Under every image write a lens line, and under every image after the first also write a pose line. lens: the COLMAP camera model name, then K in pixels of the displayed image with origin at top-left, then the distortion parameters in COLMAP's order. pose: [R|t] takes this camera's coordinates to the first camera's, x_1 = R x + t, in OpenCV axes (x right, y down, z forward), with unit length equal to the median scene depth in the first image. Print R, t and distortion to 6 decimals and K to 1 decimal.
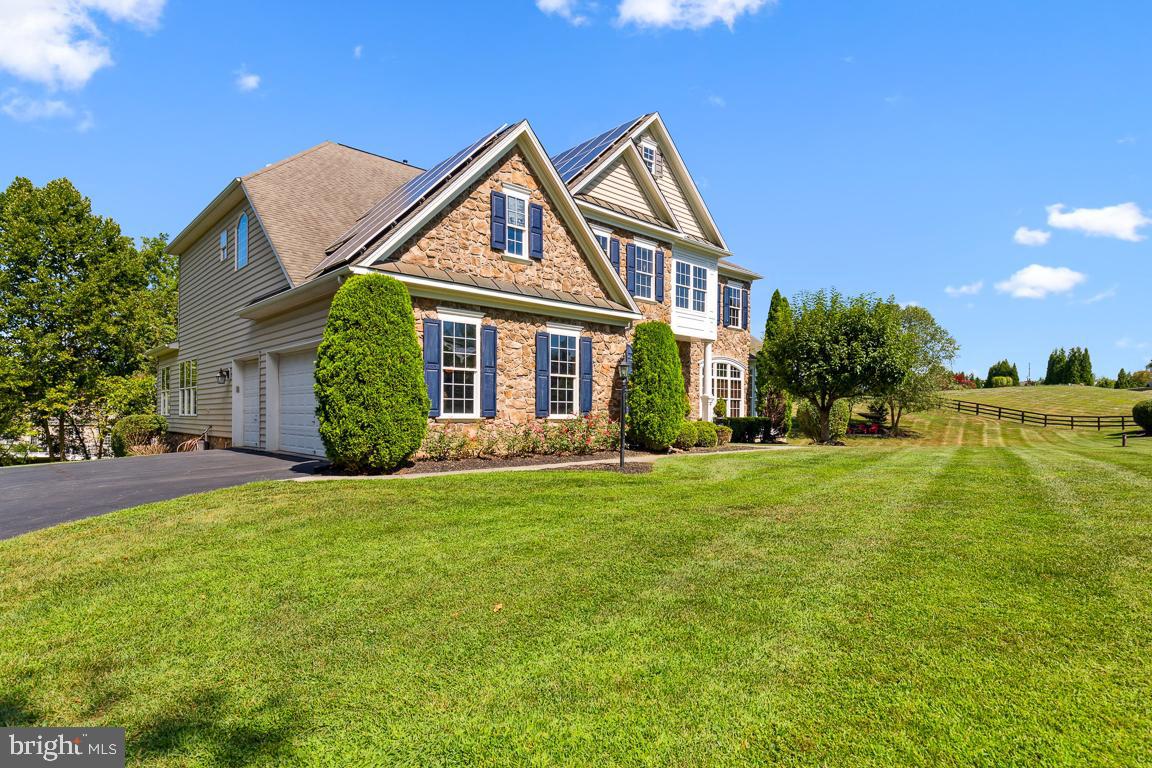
lens RADIAL K [[628.7, 0, 576.2], [0, 628.7, 416.2], [0, 0, 1]] dist [0.001033, 0.000006]
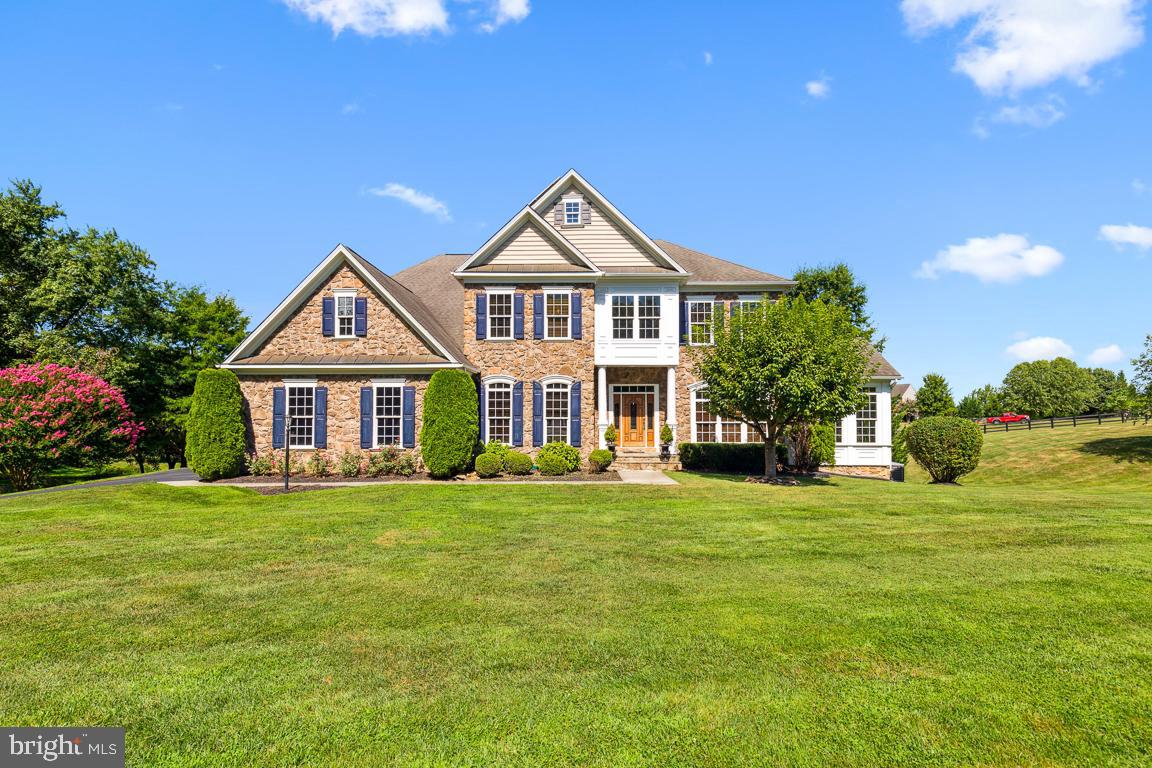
lens RADIAL K [[546.4, 0, 578.1], [0, 546.4, 404.9], [0, 0, 1]] dist [0.013335, 0.000034]
pose [[0.719226, -0.025592, -0.694305, 1.068157], [0.005581, 0.999502, -0.031060, -0.050052], [0.694754, 0.018464, 0.719011, 0.427983]]
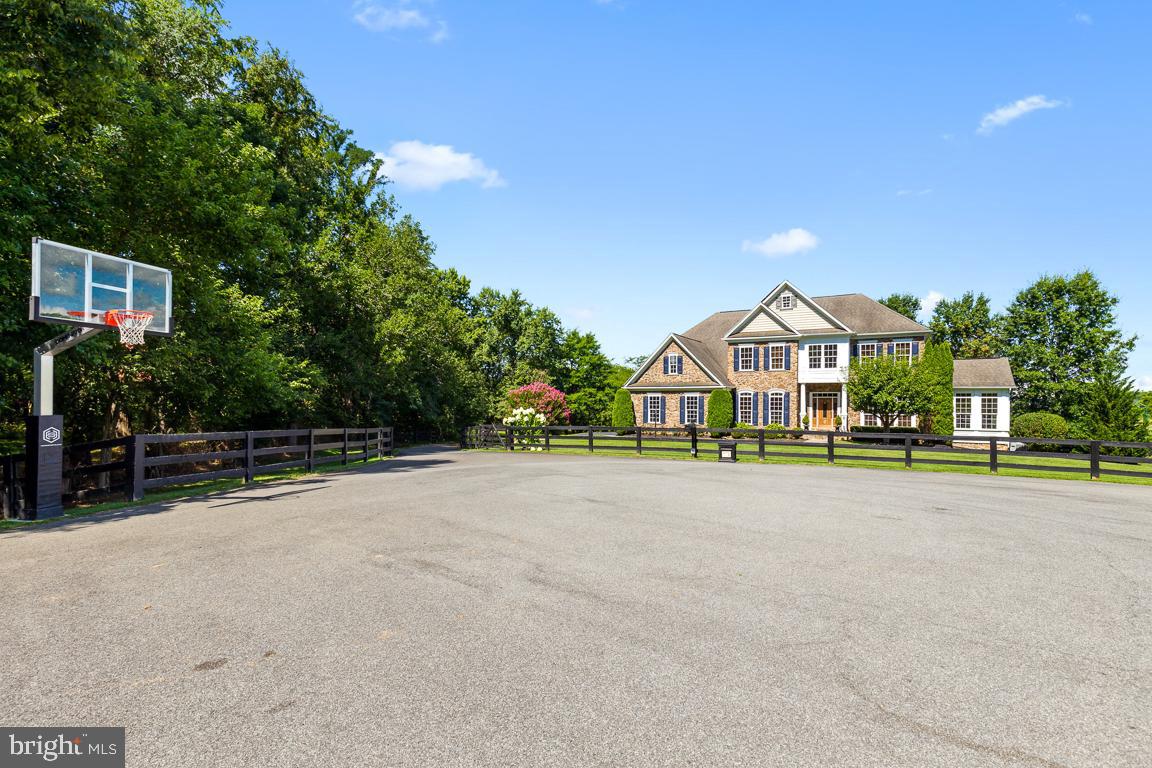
lens RADIAL K [[546.4, 0, 578.1], [0, 546.4, 404.9], [0, 0, 1]] dist [0.013335, 0.000034]
pose [[0.290811, -0.001451, -0.956779, 2.250071], [-0.003155, 0.999992, -0.002475, -0.078079], [0.956775, 0.003738, 0.290804, -0.262304]]
